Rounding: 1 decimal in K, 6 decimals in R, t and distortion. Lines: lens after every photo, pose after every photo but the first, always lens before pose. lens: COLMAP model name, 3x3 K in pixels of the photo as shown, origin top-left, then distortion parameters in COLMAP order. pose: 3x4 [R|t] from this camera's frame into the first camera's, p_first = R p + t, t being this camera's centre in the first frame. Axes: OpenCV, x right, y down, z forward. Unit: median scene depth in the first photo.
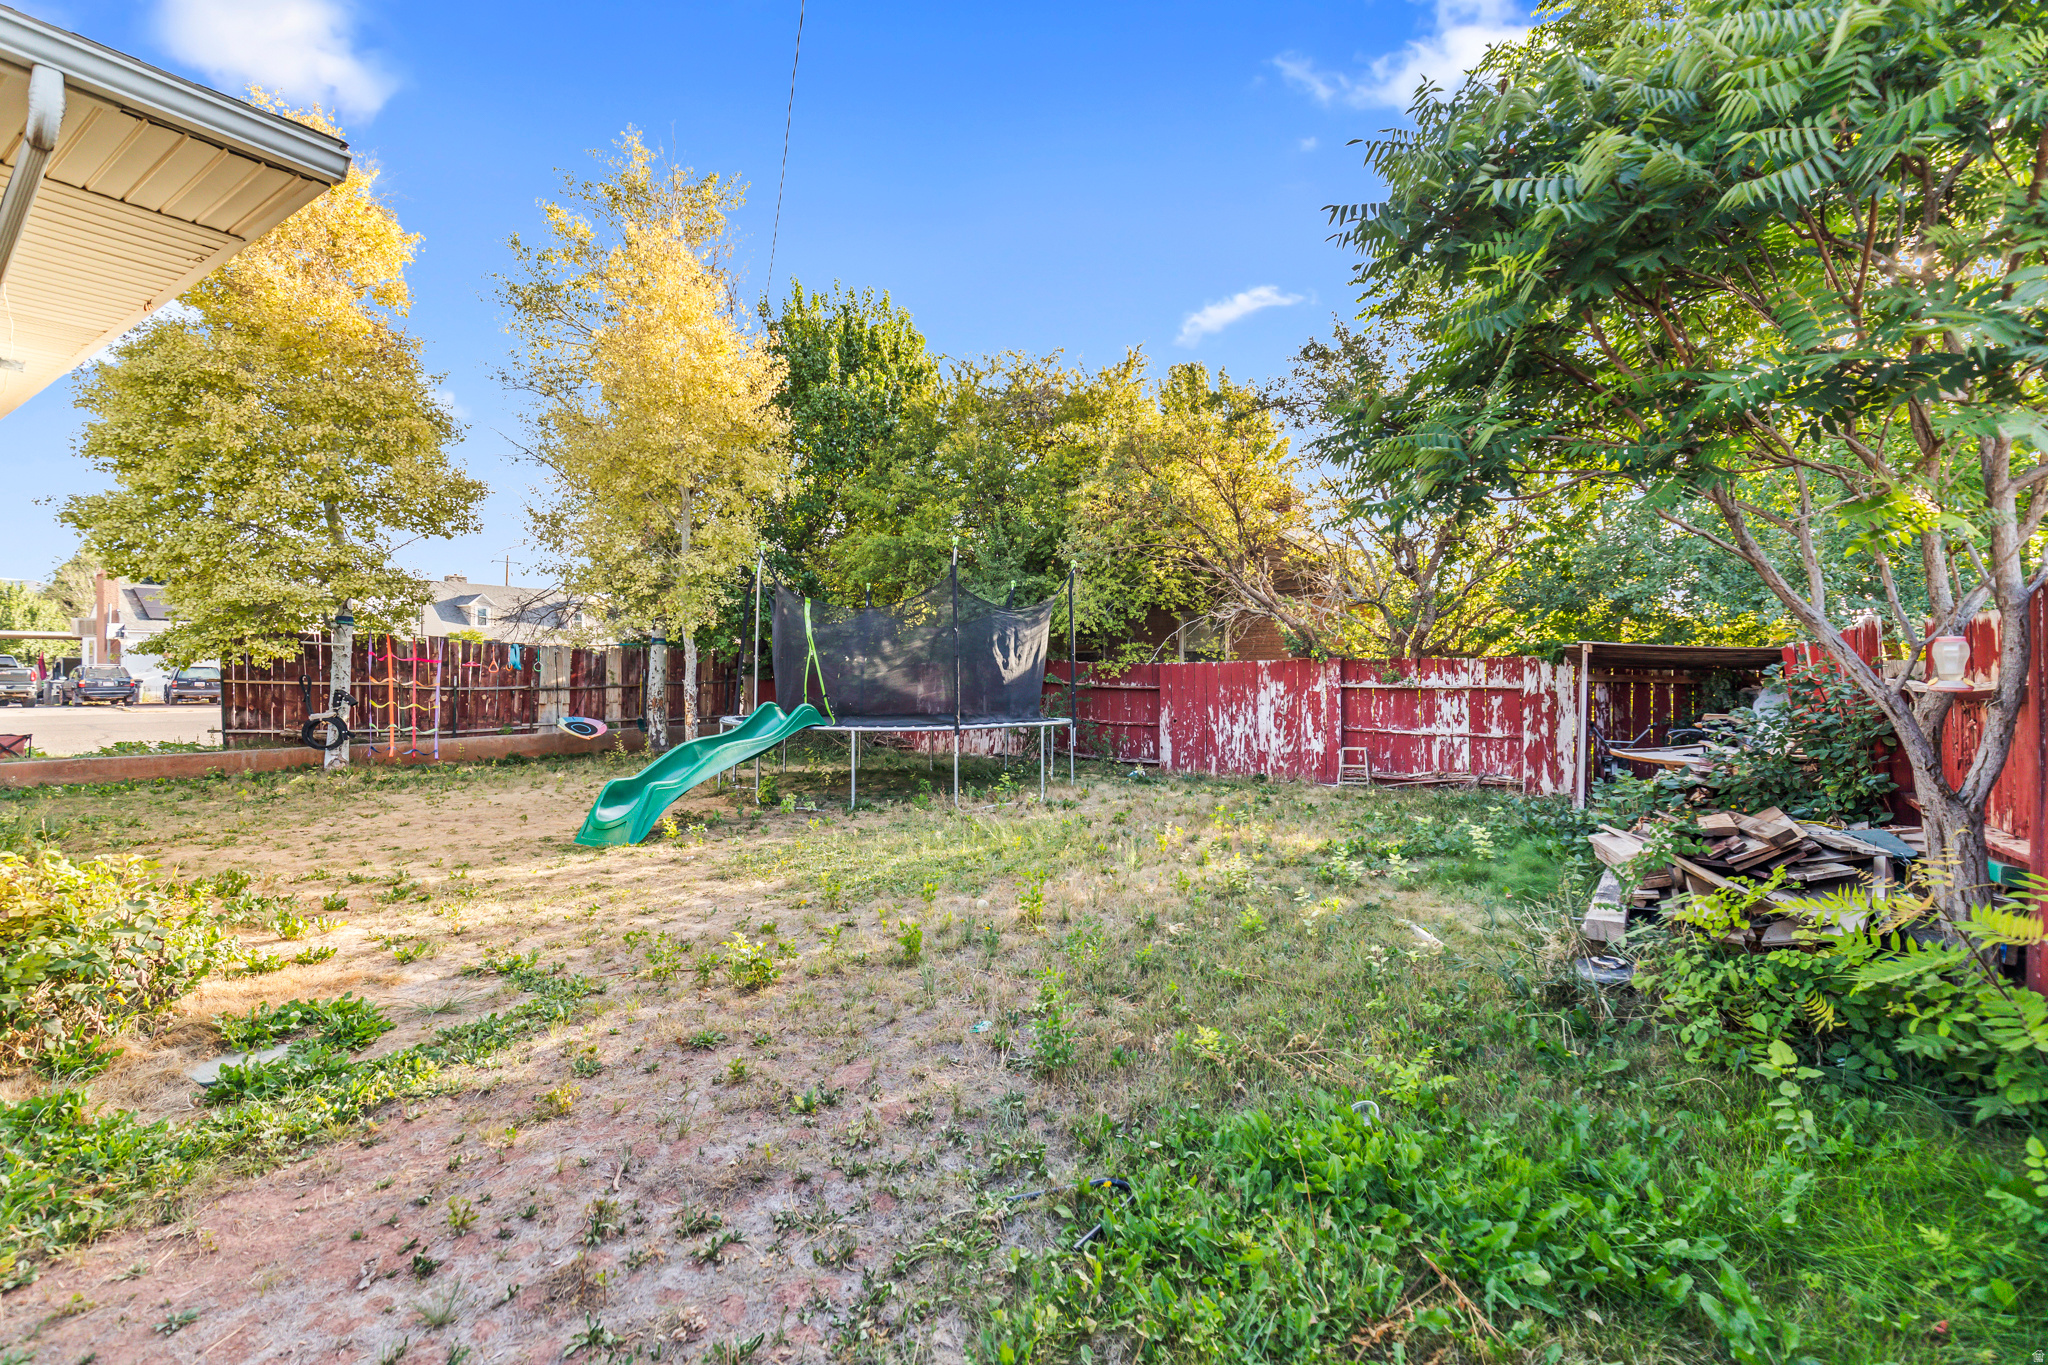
lens RADIAL K [[936.5, 0, 1008.7], [0, 936.5, 680.2], [0, 0, 1]] dist [0.001419, 0.000027]
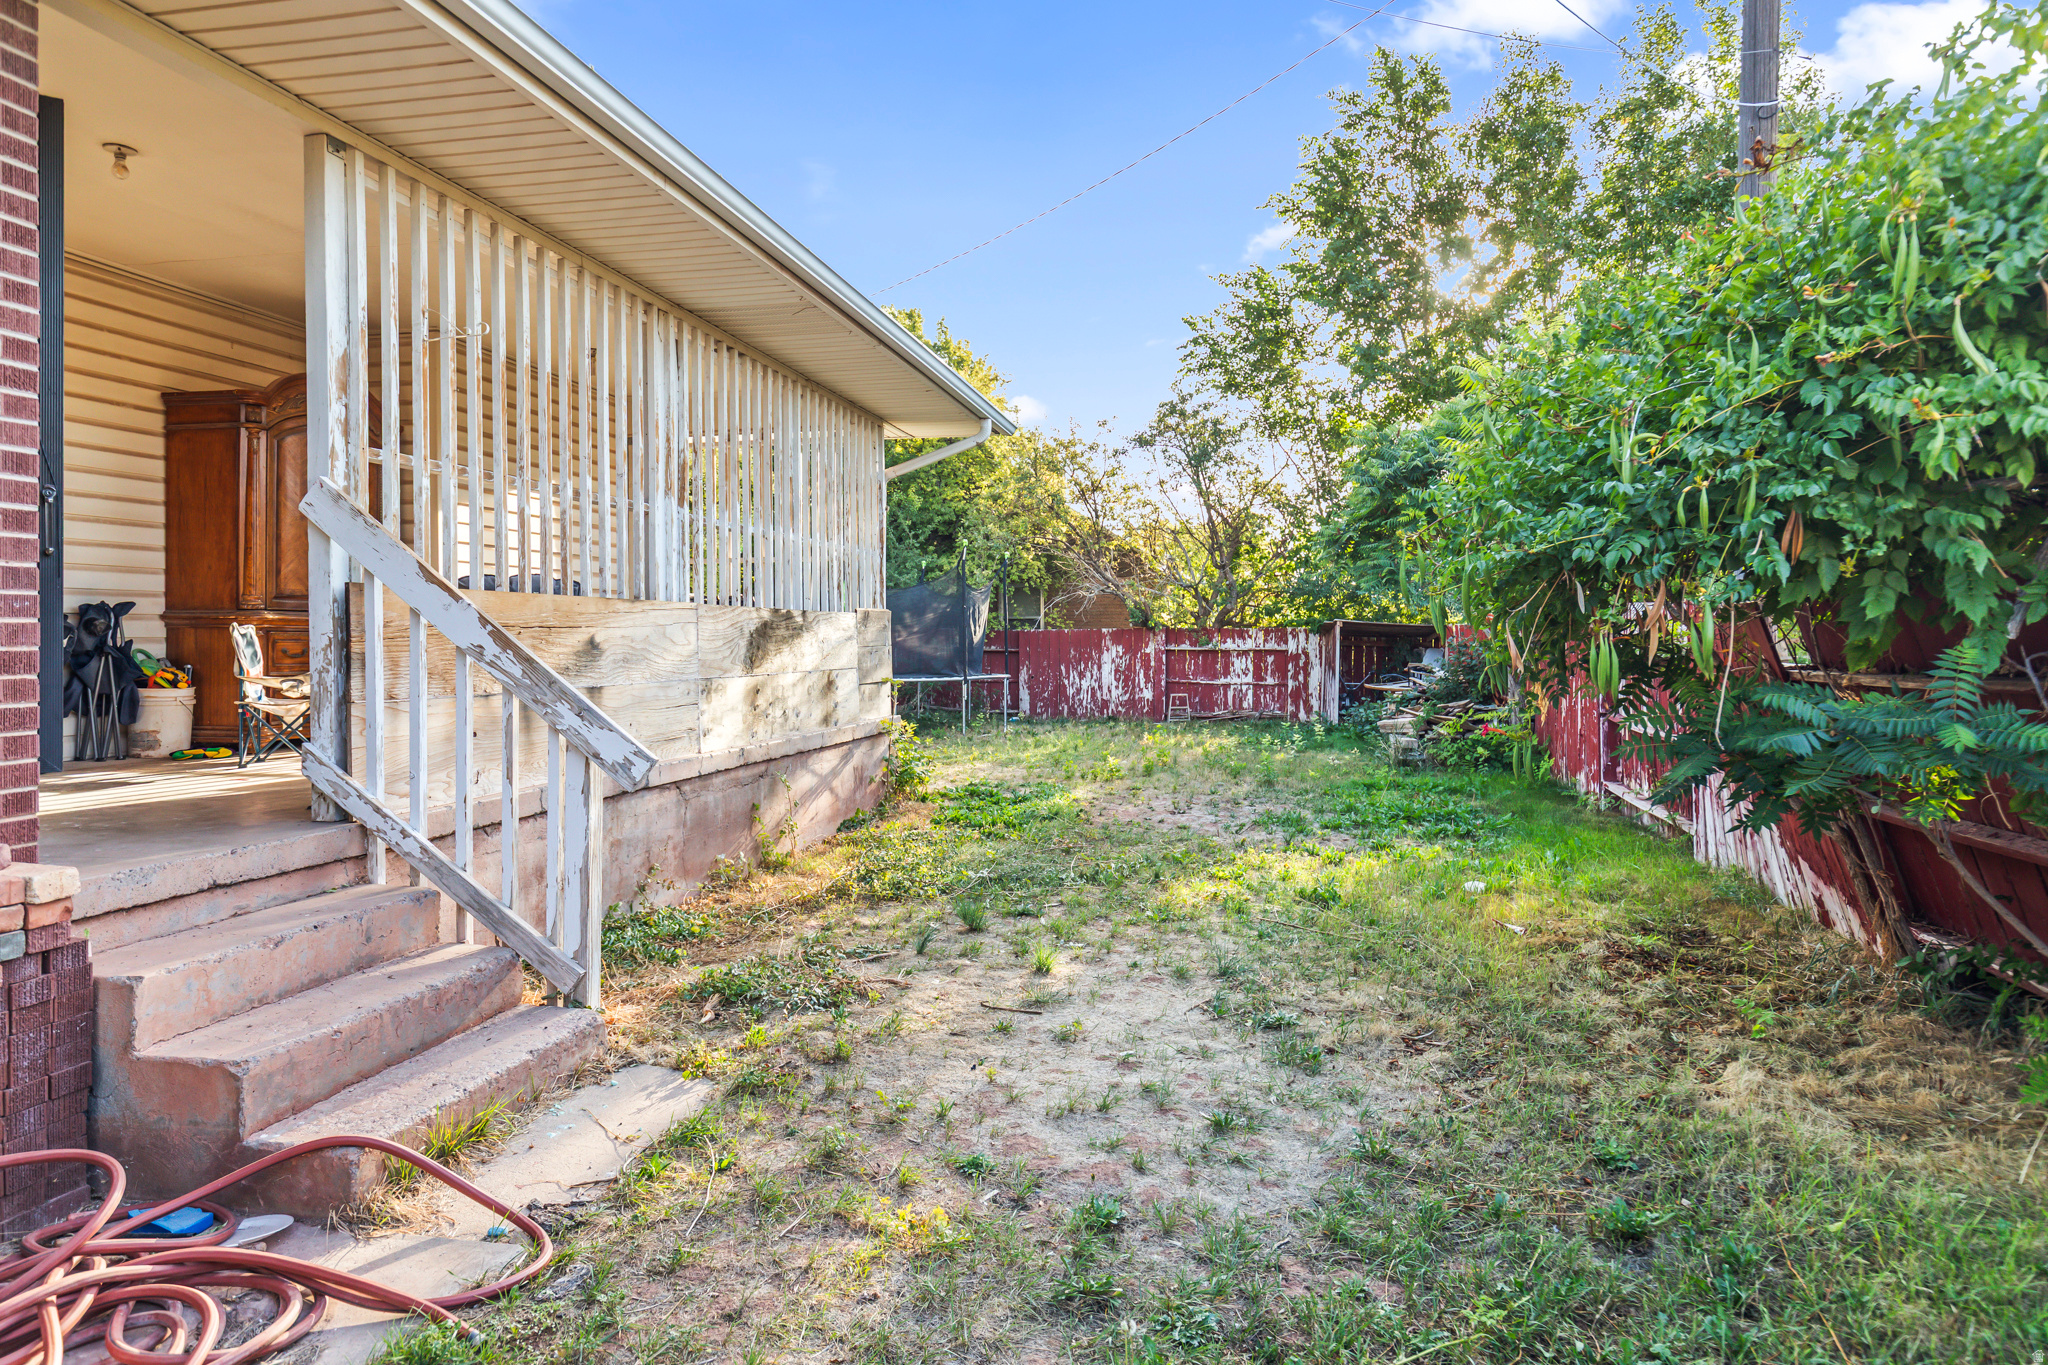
lens RADIAL K [[1180.8, 0, 1034.0], [0, 1180.8, 674.6], [0, 0, 1]] dist [-0.001587, -0.000018]
pose [[0.922106, -0.010000, 0.386809, -0.483643], [0.000066, 0.999670, 0.025688, 0.000339], [-0.386938, -0.023662, 0.921802, -0.490827]]
